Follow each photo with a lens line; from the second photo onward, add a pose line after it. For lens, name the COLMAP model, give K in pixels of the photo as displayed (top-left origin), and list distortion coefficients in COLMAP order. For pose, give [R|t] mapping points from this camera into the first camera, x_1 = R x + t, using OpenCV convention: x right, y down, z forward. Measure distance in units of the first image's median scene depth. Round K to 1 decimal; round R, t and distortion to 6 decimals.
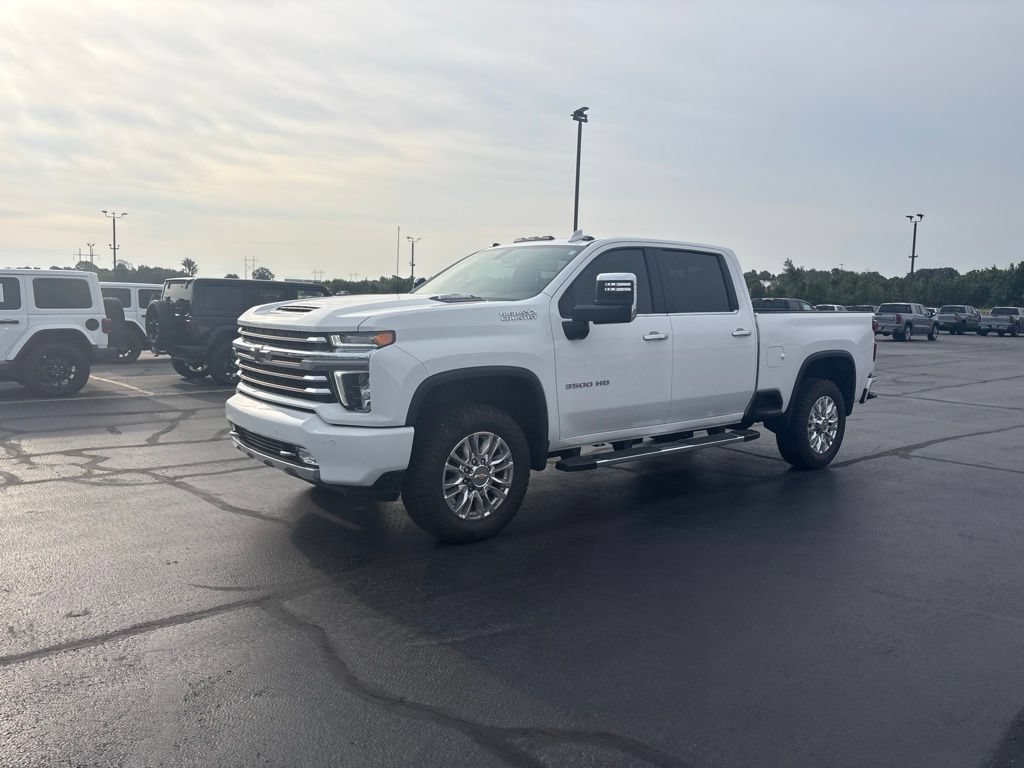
lens RADIAL K [[778.9, 0, 519.4], [0, 778.9, 382.0], [0, 0, 1]] dist [0.028568, -0.007312]
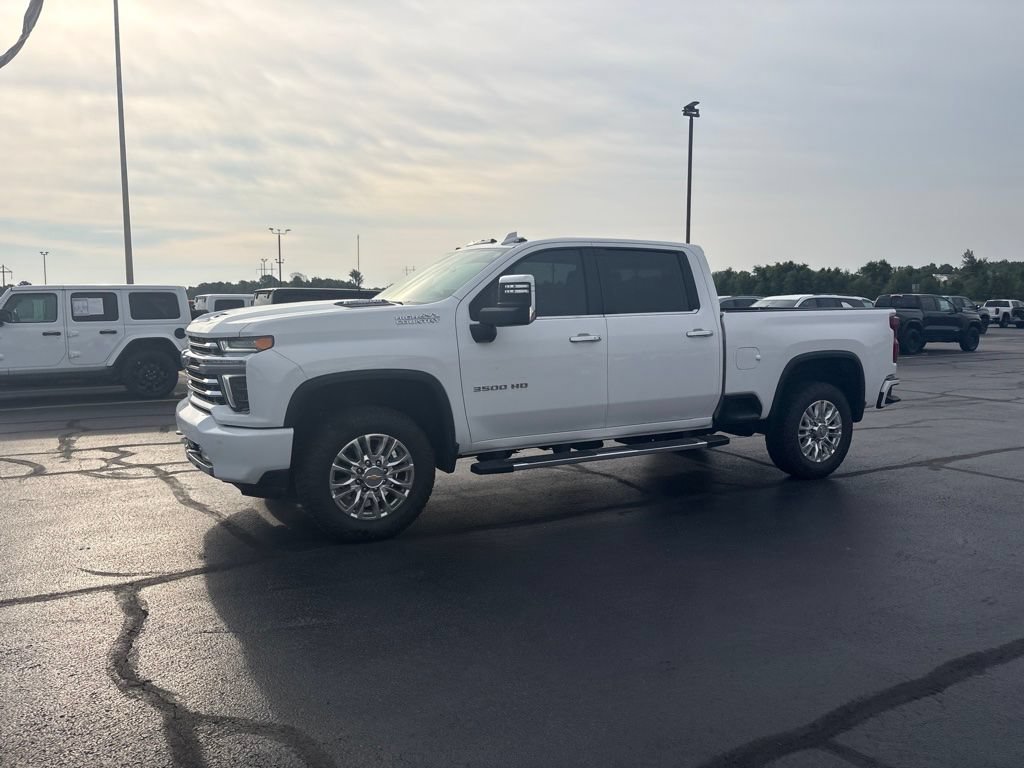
lens RADIAL K [[785.0, 0, 516.2], [0, 785.0, 378.5], [0, 0, 1]] dist [0.027593, -0.005805]
pose [[0.980496, -0.001445, -0.196533, 0.310405], [-0.000388, 0.999957, -0.009286, 0.001181], [0.196538, 0.009181, 0.980453, 0.021592]]
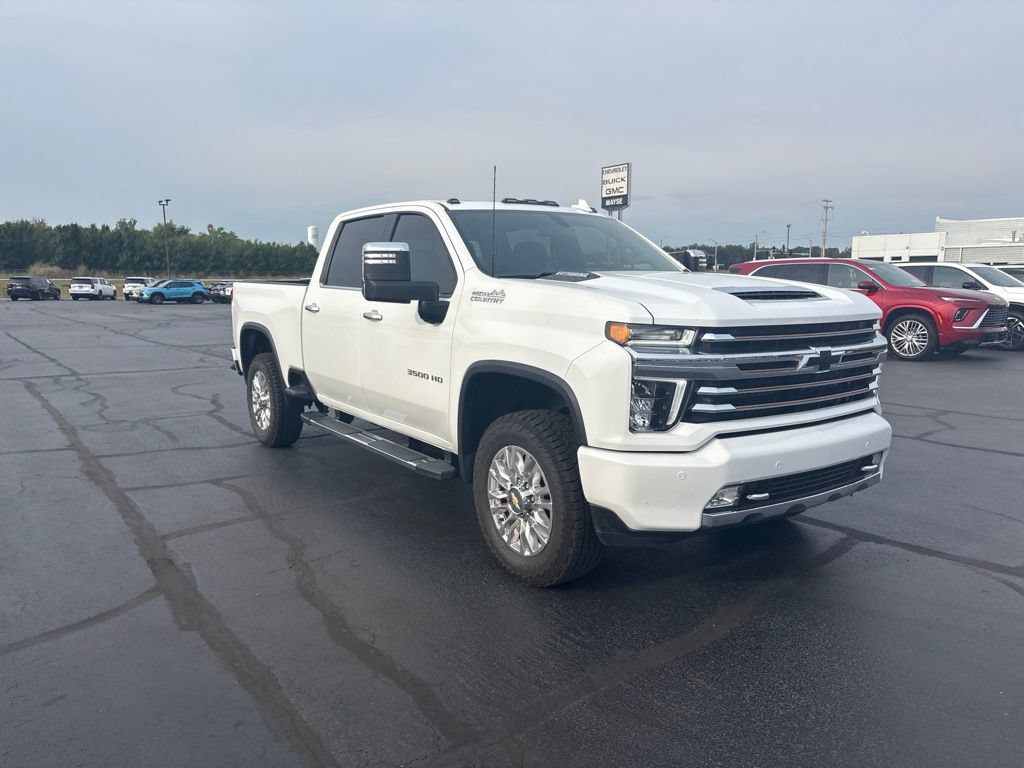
lens RADIAL K [[780.1, 0, 521.5], [0, 780.1, 397.9], [0, 0, 1]] dist [0.028251, -0.004727]
pose [[0.082975, -0.173121, 0.981399, -0.994293], [0.105060, 0.980827, 0.164137, -0.138334], [-0.990998, 0.089486, 0.099572, 1.123967]]
